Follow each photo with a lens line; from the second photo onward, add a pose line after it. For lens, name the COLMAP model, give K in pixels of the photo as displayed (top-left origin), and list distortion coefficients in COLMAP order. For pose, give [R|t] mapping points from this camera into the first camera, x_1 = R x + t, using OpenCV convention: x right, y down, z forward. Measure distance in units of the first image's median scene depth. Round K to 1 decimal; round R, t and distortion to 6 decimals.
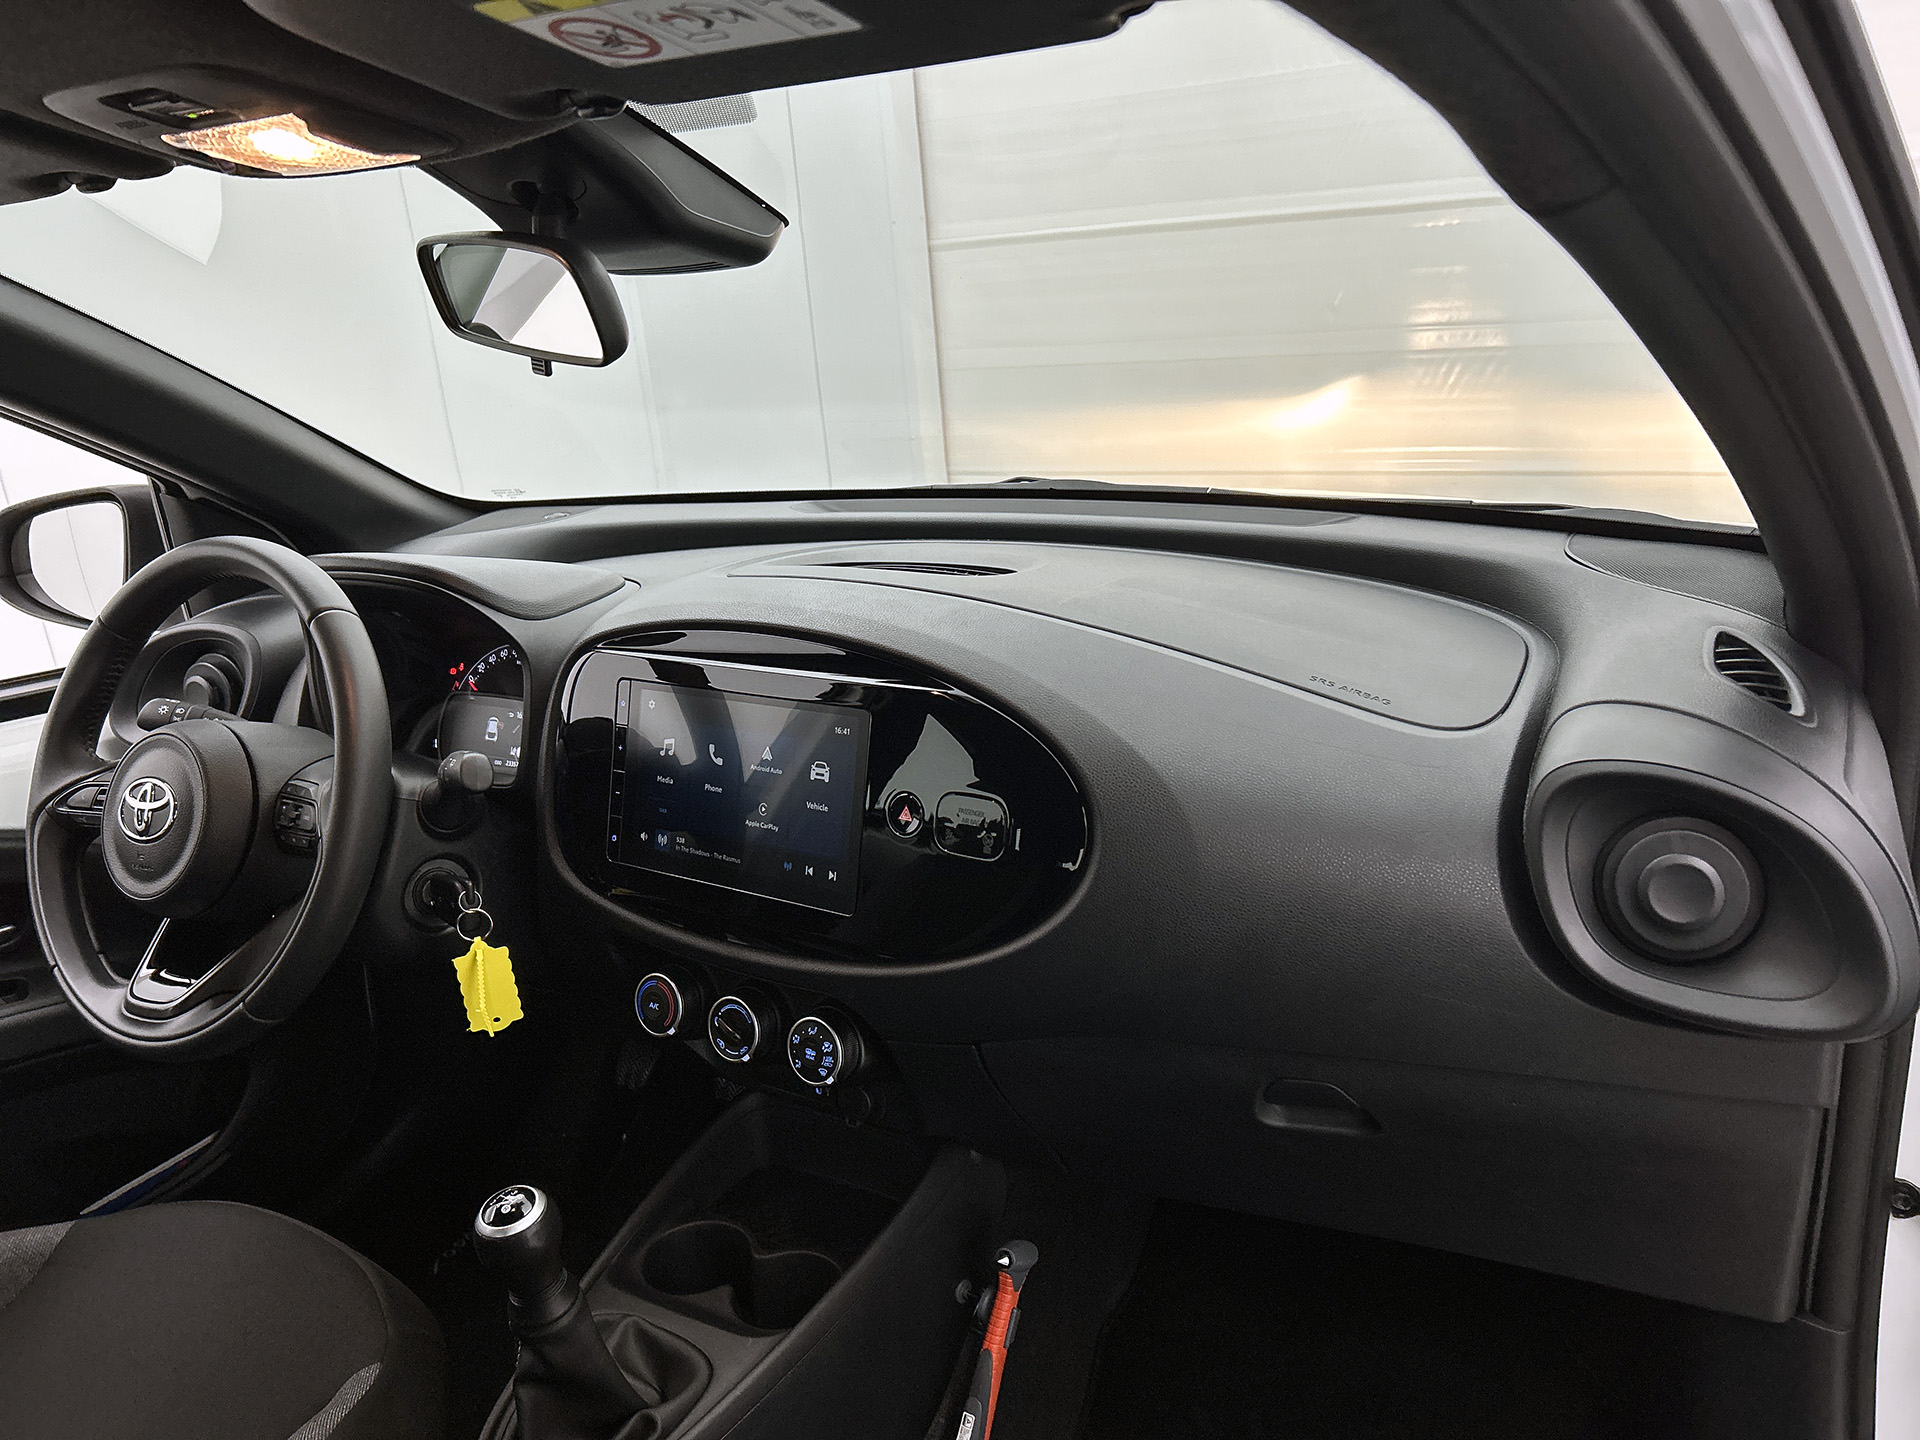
lens RADIAL K [[1434.3, 0, 964.8], [0, 1434.3, 741.0], [0, 0, 1]] dist [0.109421, -0.220922]
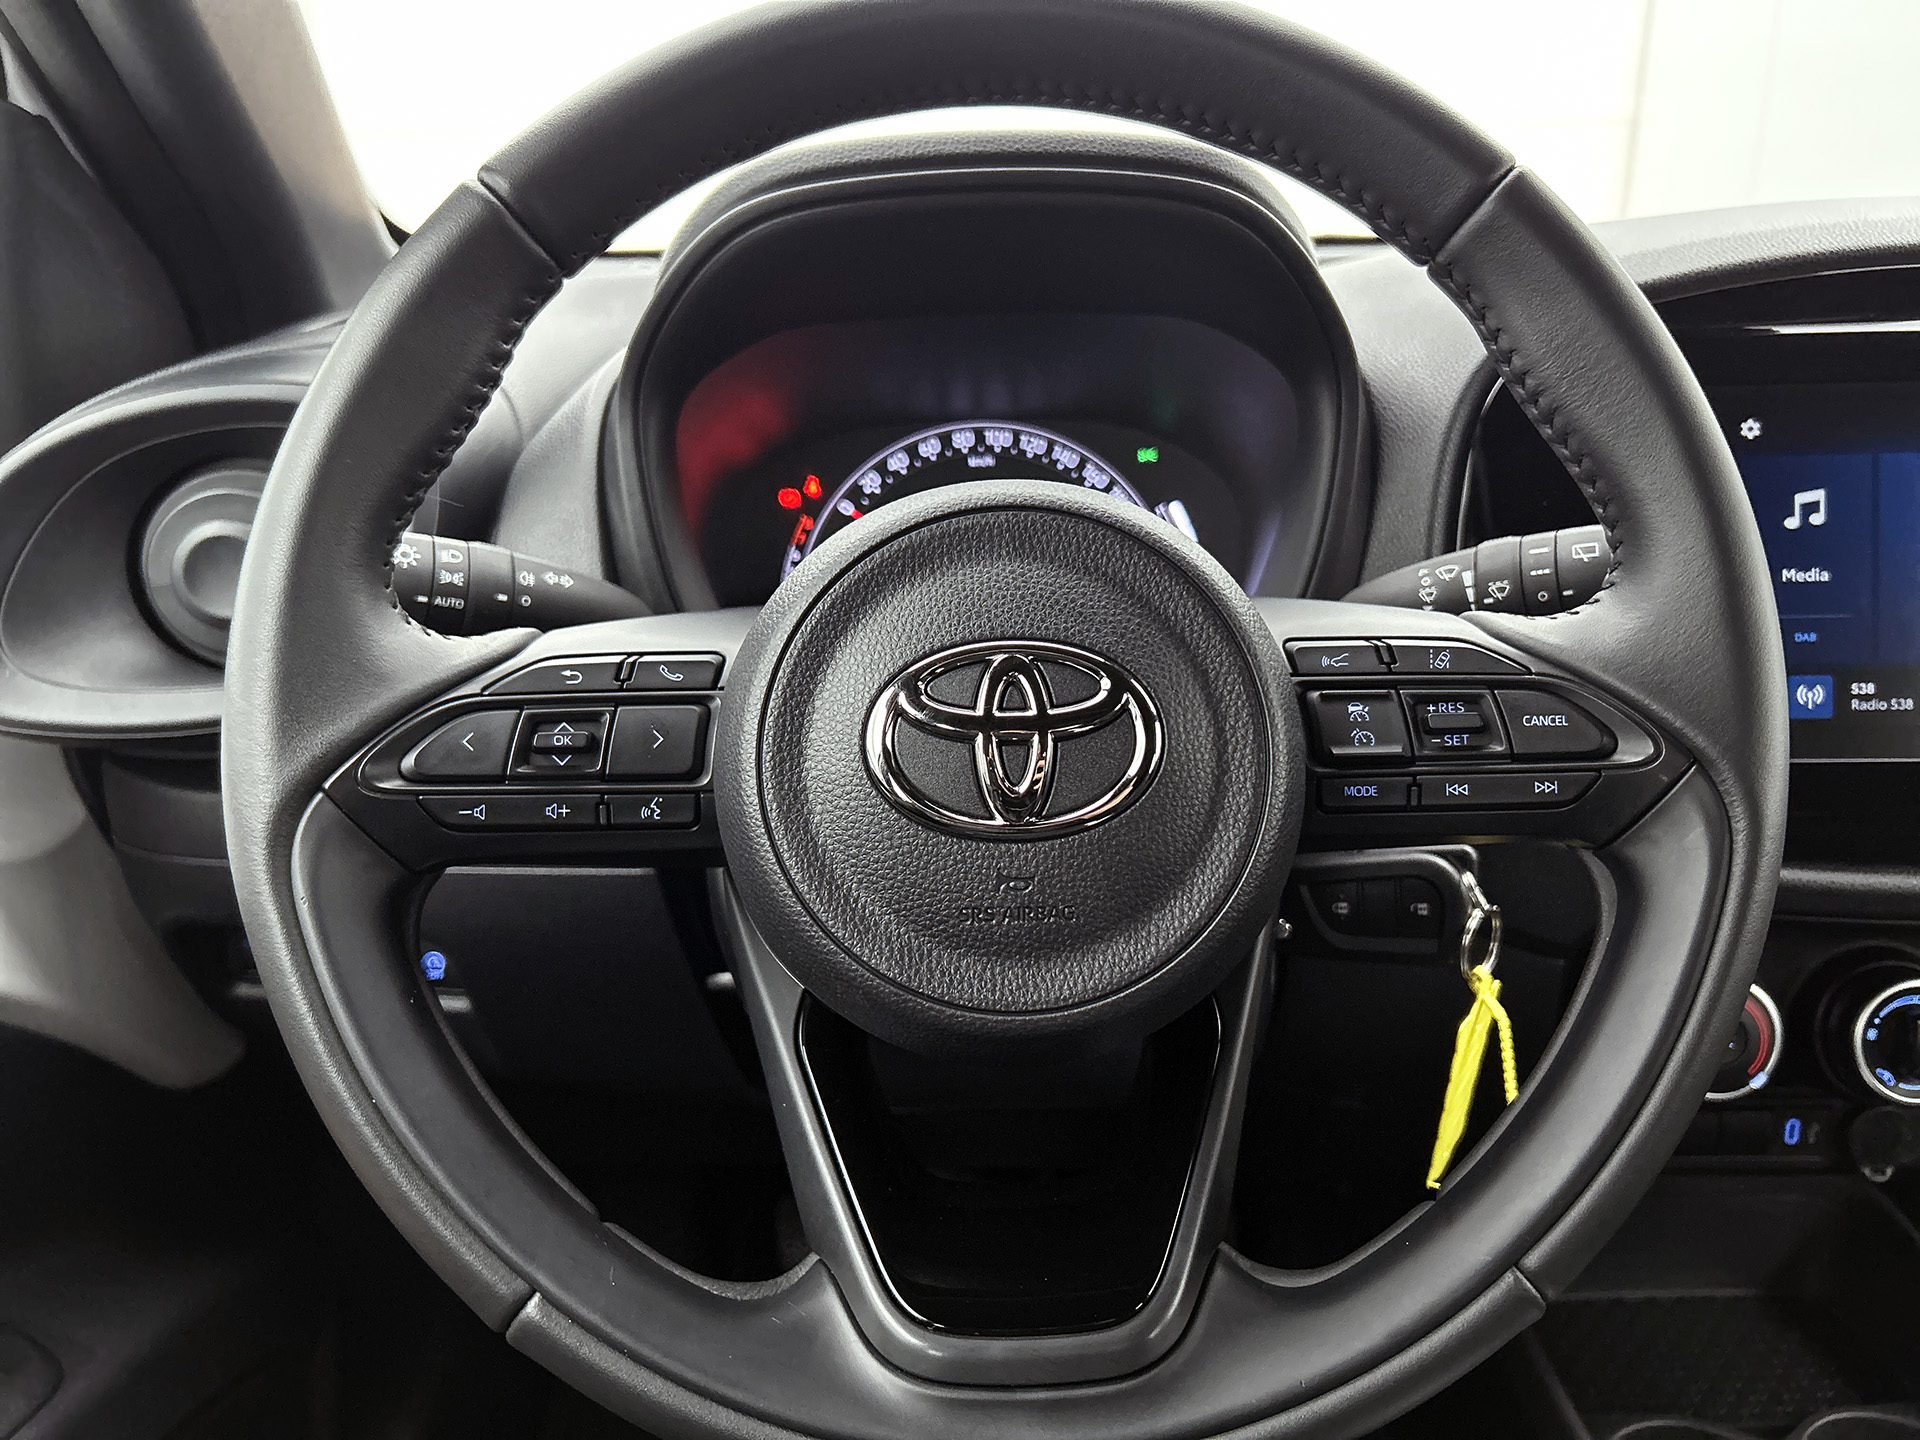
lens RADIAL K [[1460.9, 0, 971.3], [0, 1460.9, 728.1], [0, 0, 1]] dist [0.030818, -0.038023]
pose [[0.850277, -0.106955, 0.515354, -0.734463], [0.120975, 0.992635, 0.006413, 0.042041], [-0.512244, 0.056892, 0.856954, 0.728346]]
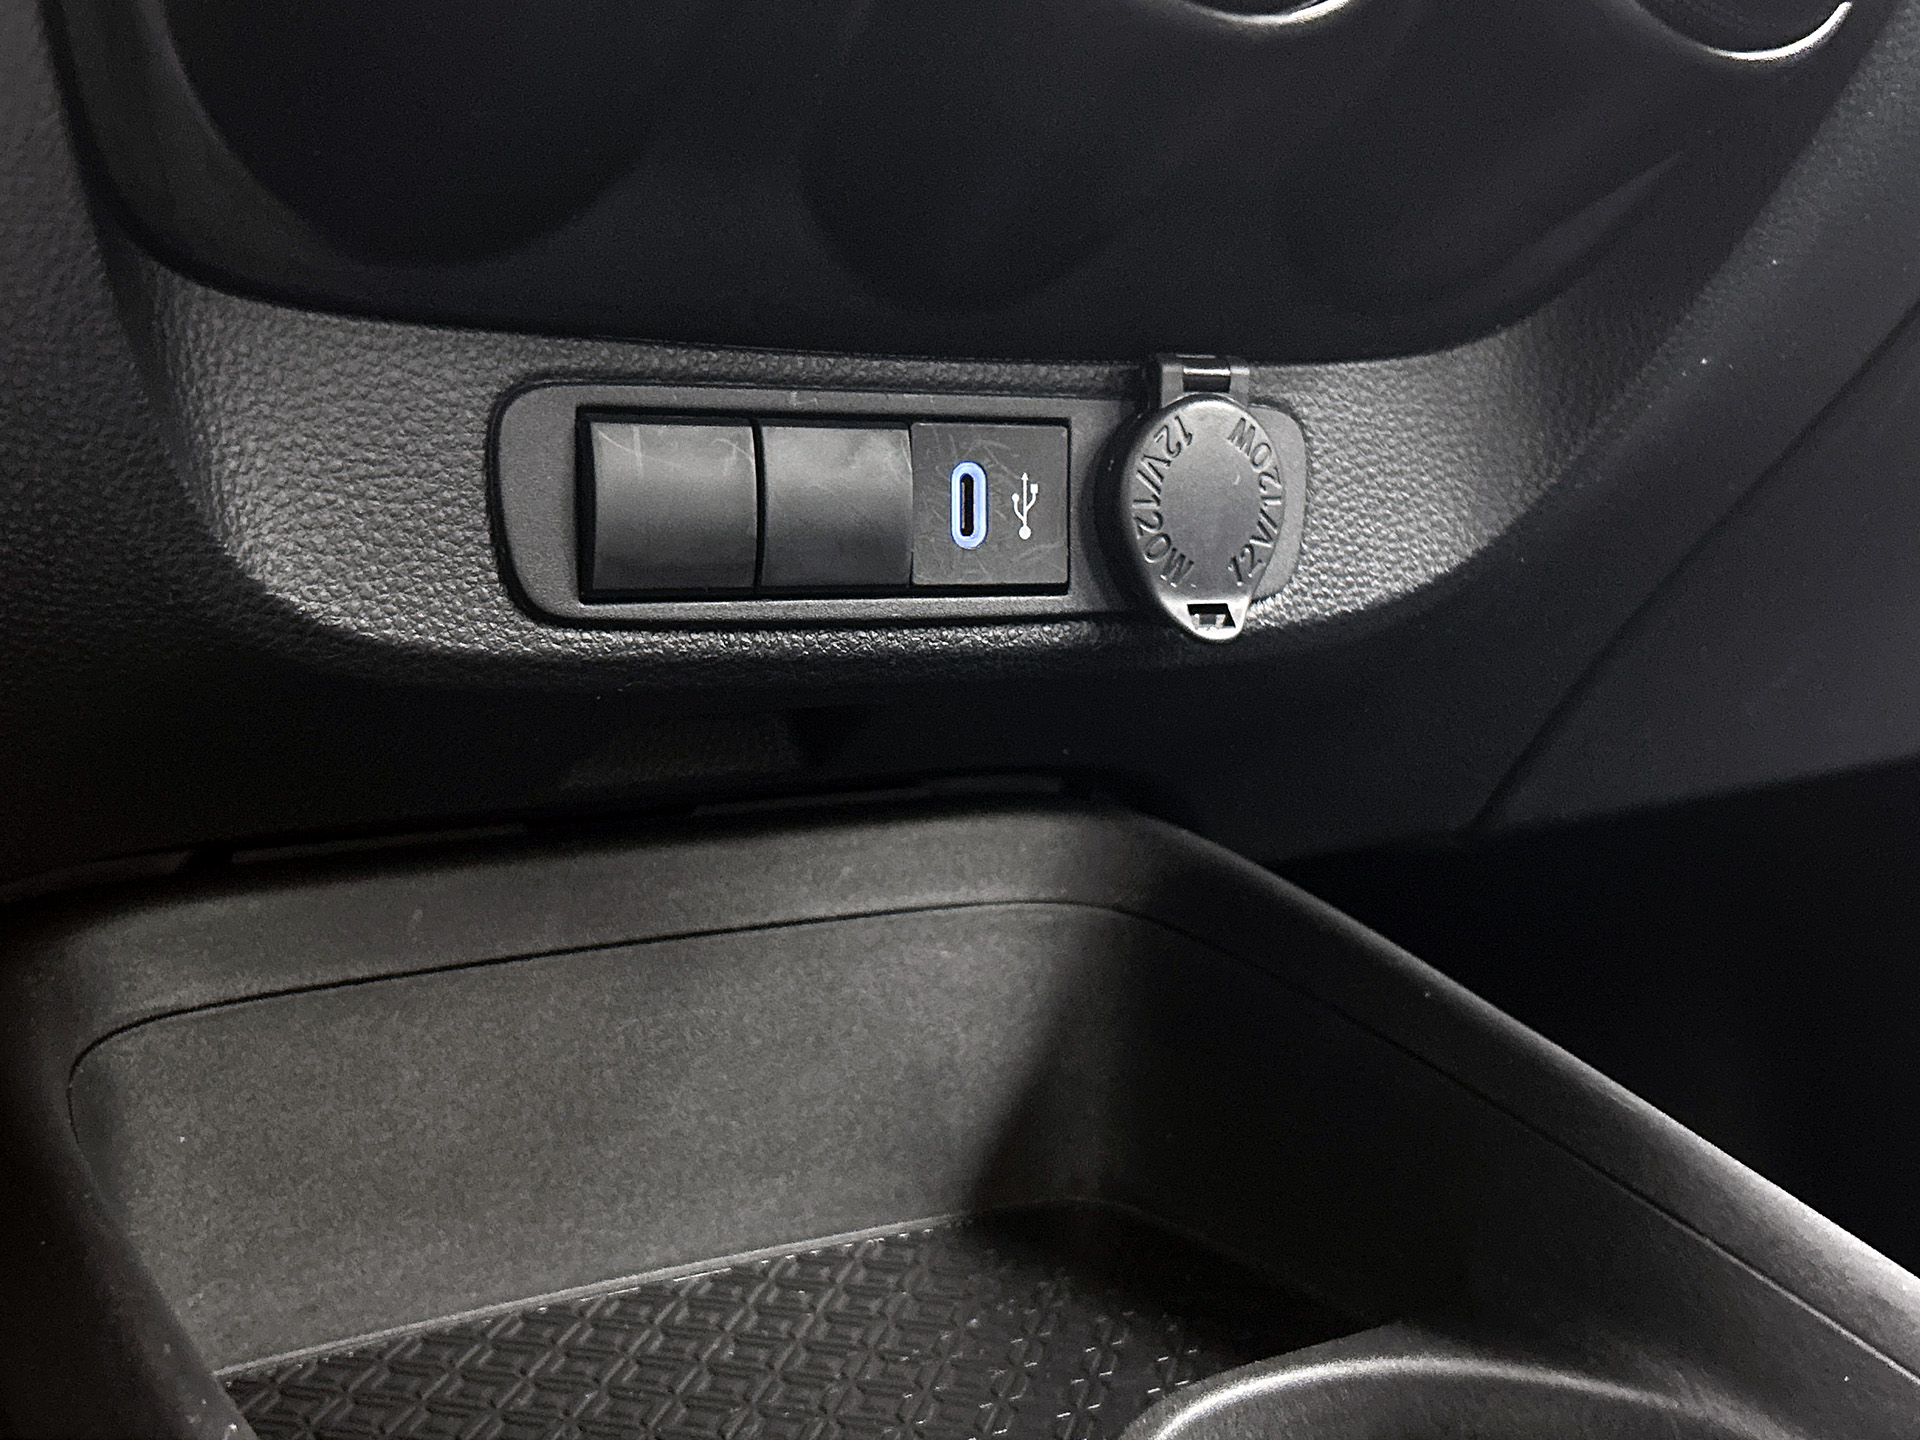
lens RADIAL K [[2406.7, 0, 960.0], [0, 2406.7, 720.0], [0, 0, 1]] dist [0.192480, -0.509182]
pose [[0.458318, -0.073428, 0.885750, -0.410291], [0.217193, 0.975620, -0.031505, 0.305092], [-0.861842, 0.206818, 0.463093, 0.961022]]
